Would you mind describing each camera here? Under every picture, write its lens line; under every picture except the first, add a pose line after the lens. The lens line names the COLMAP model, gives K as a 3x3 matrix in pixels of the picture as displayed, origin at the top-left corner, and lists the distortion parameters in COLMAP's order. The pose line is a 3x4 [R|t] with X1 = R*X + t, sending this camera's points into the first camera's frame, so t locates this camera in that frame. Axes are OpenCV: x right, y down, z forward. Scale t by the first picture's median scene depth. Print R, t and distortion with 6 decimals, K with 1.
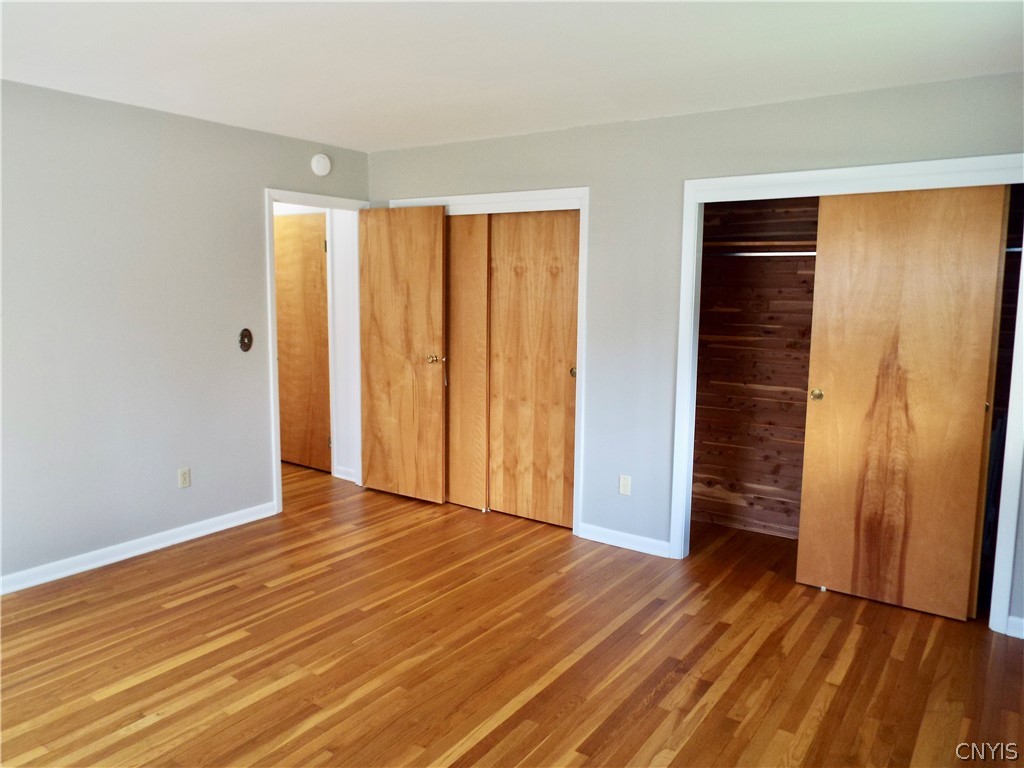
lens RADIAL K [[743.5, 0, 511.7], [0, 743.5, 383.5], [0, 0, 1]] dist [0.001516, 0.003214]
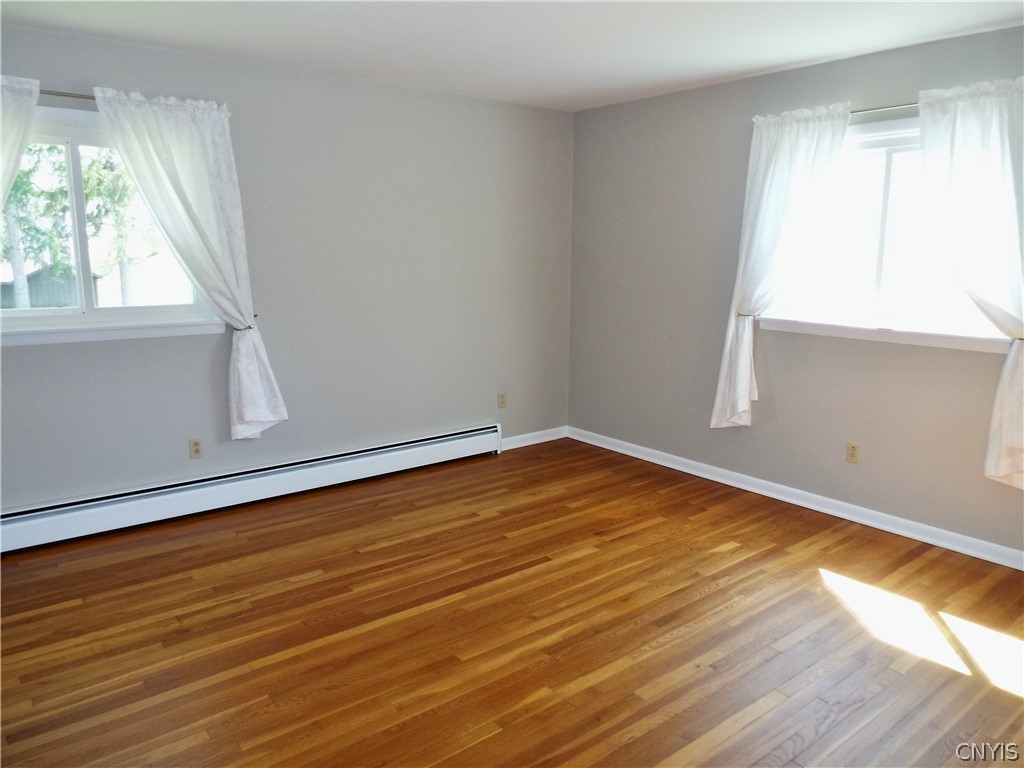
lens RADIAL K [[743.5, 0, 512.6], [0, 743.5, 383.9], [0, 0, 1]] dist [0.001516, 0.003214]
pose [[-0.960533, -0.065625, 0.270315, -0.452652], [0.018474, 0.954578, 0.297389, -0.213004], [-0.277553, 0.290646, -0.915691, 1.774194]]
